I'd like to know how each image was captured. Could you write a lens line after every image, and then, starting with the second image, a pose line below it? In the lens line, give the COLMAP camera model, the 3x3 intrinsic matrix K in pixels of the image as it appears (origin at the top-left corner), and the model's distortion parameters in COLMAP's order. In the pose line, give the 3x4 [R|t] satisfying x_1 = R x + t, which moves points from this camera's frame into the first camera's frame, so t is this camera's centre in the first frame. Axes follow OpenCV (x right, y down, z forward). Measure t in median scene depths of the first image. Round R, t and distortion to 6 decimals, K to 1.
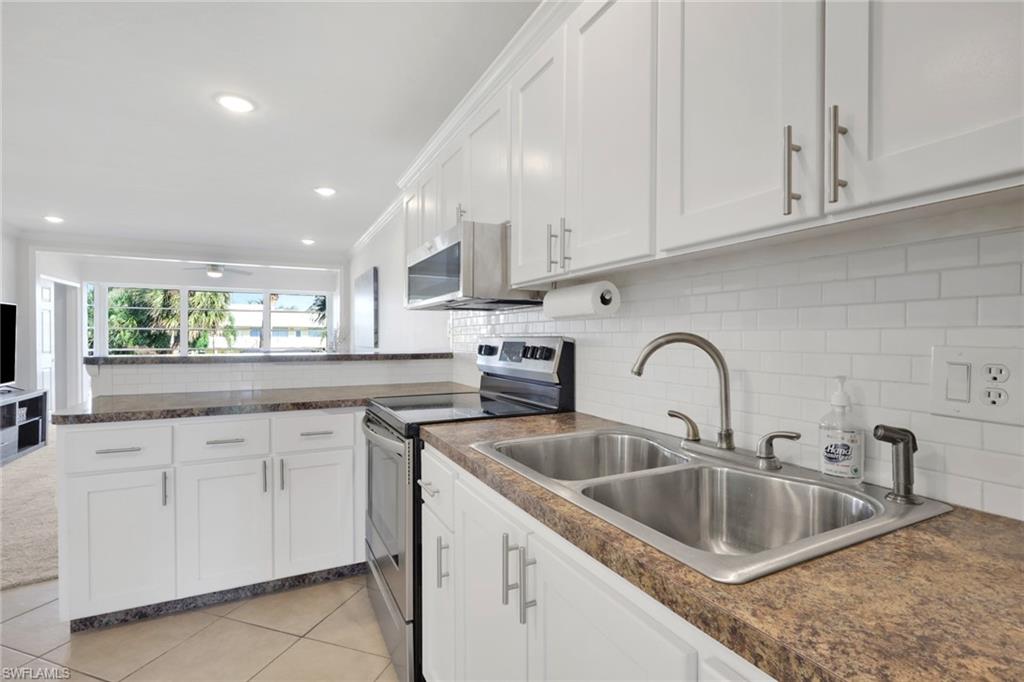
lens RADIAL K [[482.6, 0, 516.3], [0, 482.6, 338.0], [0, 0, 1]] dist [-0.001773, -0.000178]
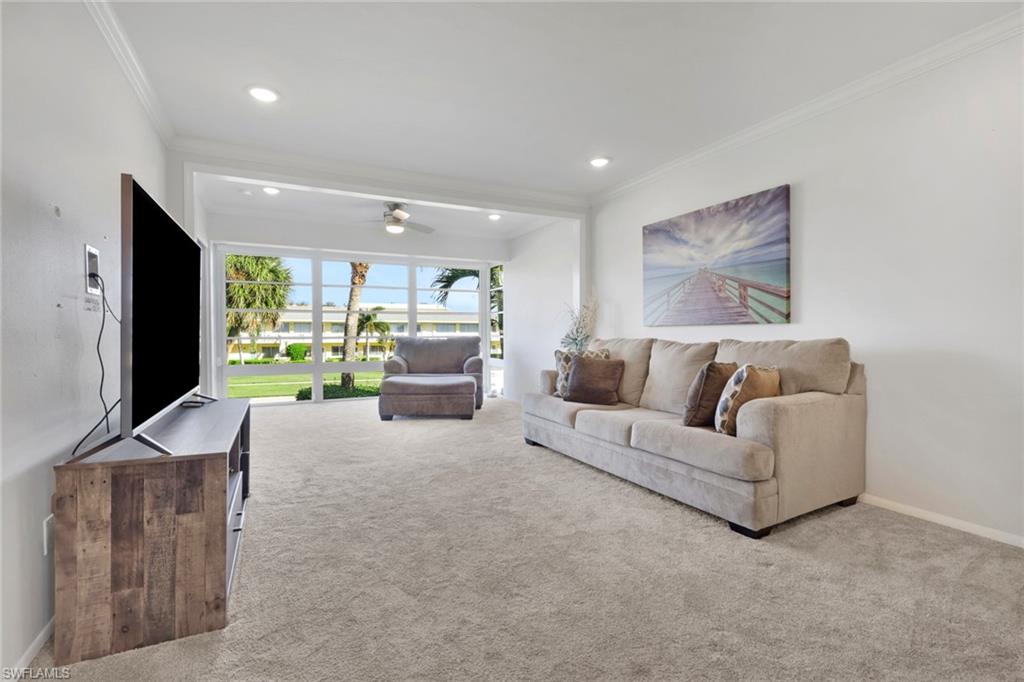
lens RADIAL K [[479.8, 0, 516.3], [0, 479.8, 344.6], [0, 0, 1]] dist [0.001372, -0.000193]
pose [[0.999996, -0.002468, -0.001075, -1.415068], [0.002489, 0.999785, 0.020606, 0.067827], [0.001023, -0.020609, 0.999787, 0.930540]]
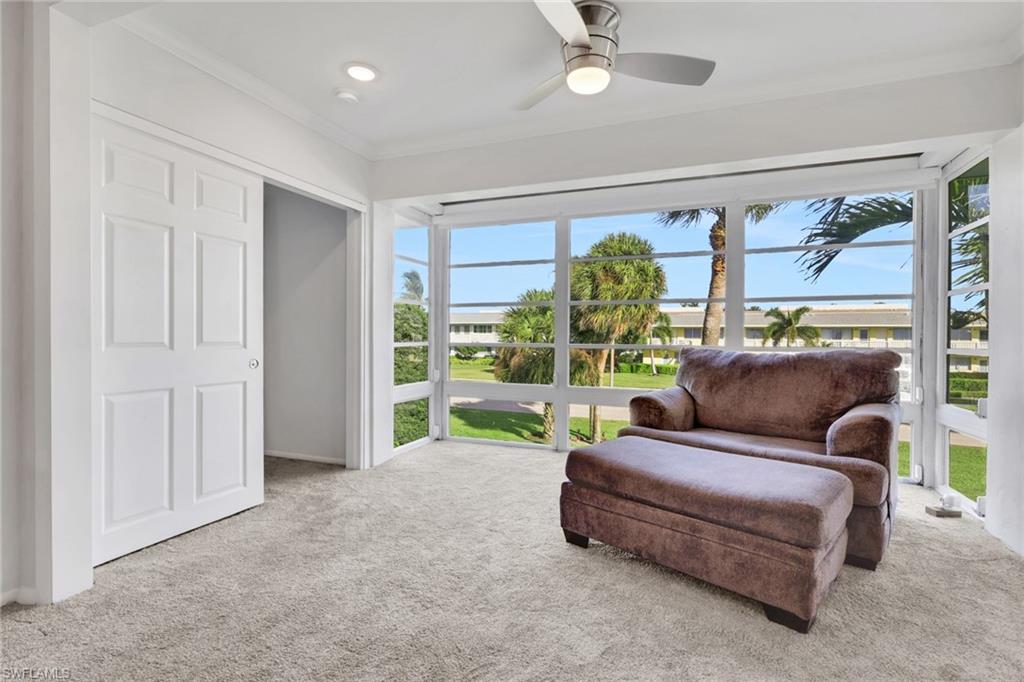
lens RADIAL K [[479.8, 0, 516.3], [0, 479.8, 344.6], [0, 0, 1]] dist [0.001372, -0.000193]
pose [[0.667382, 0.014561, -0.744573, -1.401443], [-0.009518, 0.999894, 0.011022, 0.059330], [0.744655, -0.000269, 0.667450, 2.461964]]
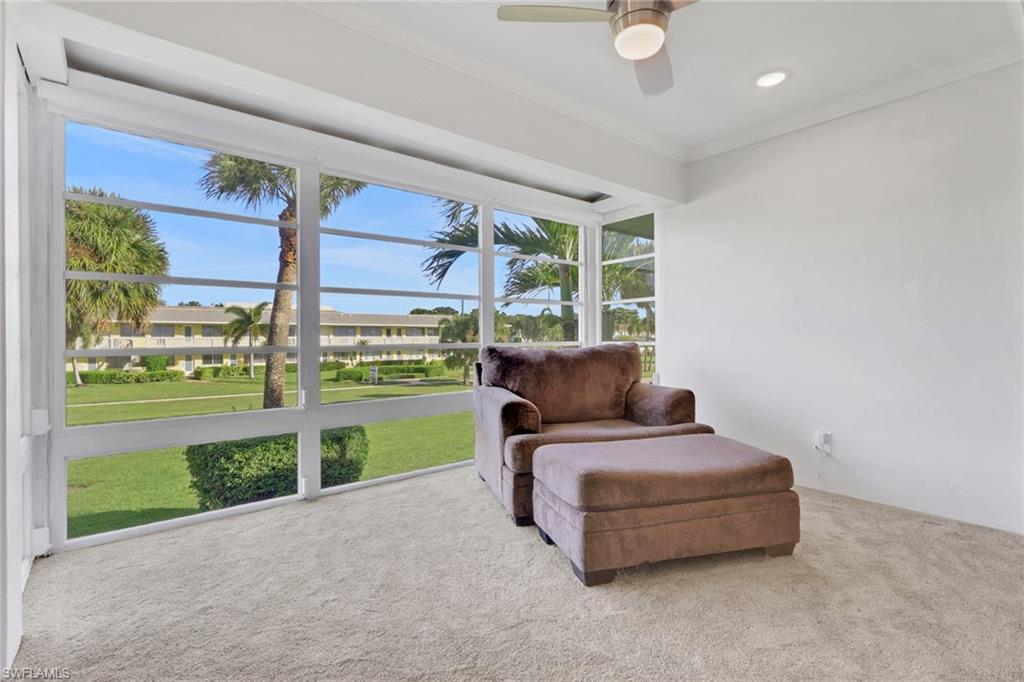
lens RADIAL K [[482.6, 0, 516.3], [0, 482.6, 338.0], [0, 0, 1]] dist [-0.001773, -0.000178]
pose [[0.975203, -0.003015, 0.221292, -2.348775], [0.003322, 0.999994, -0.001015, 0.058668], [-0.221287, 0.001726, 0.975207, 2.435877]]
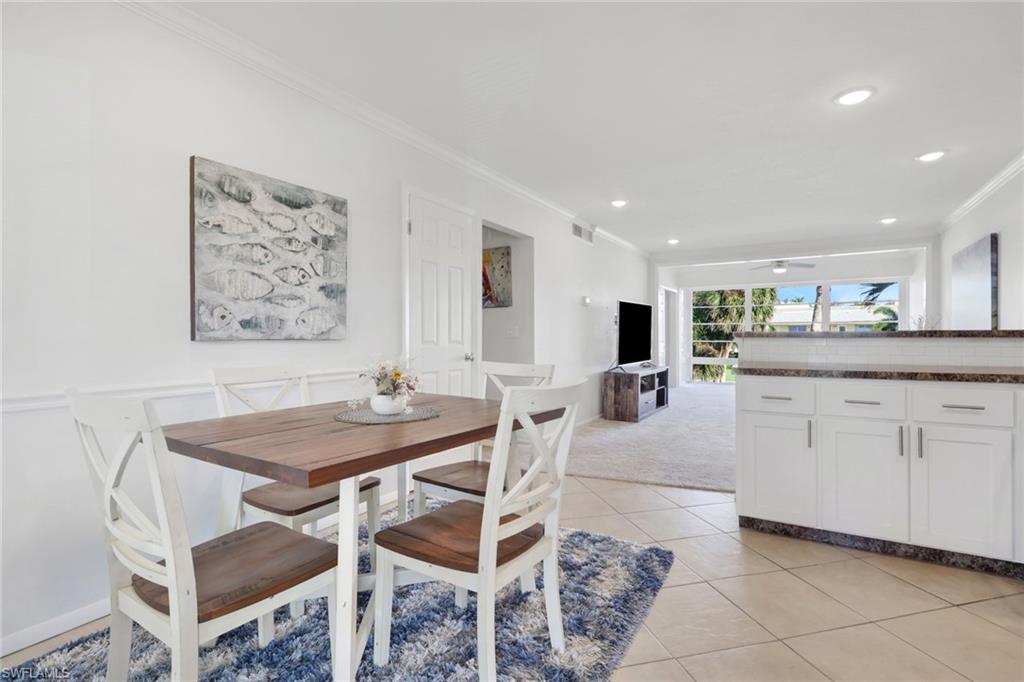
lens RADIAL K [[488.9, 0, 512.0], [0, 488.9, 341.0], [0, 0, 1]] dist [-0.000778, 0.000138]
pose [[0.529489, 0.002812, -0.848312, -0.062414], [0.002916, 0.999983, 0.005134, 0.055725], [0.848312, -0.005192, 0.529472, -0.251178]]
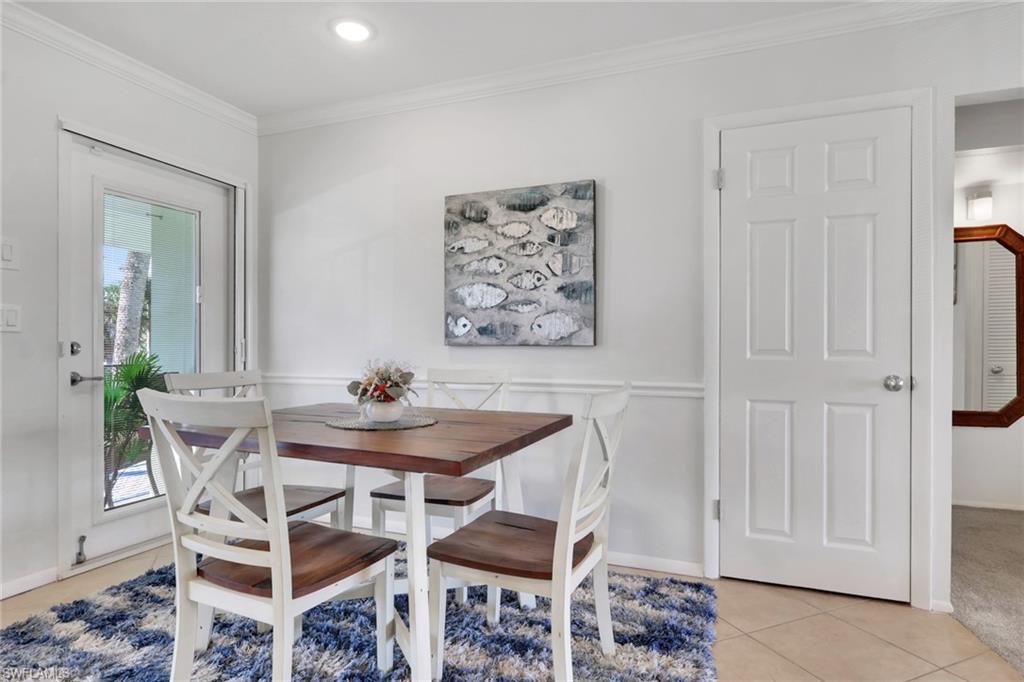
lens RADIAL K [[553.7, 0, 512.0], [0, 553.7, 341.0], [0, 0, 1]] dist [-0.000650, 0.000100]
pose [[-0.748391, -0.010073, -0.663182, -0.406664], [-0.005822, 0.999946, -0.008617, 0.057552], [0.663232, -0.002588, -0.748409, 0.756082]]
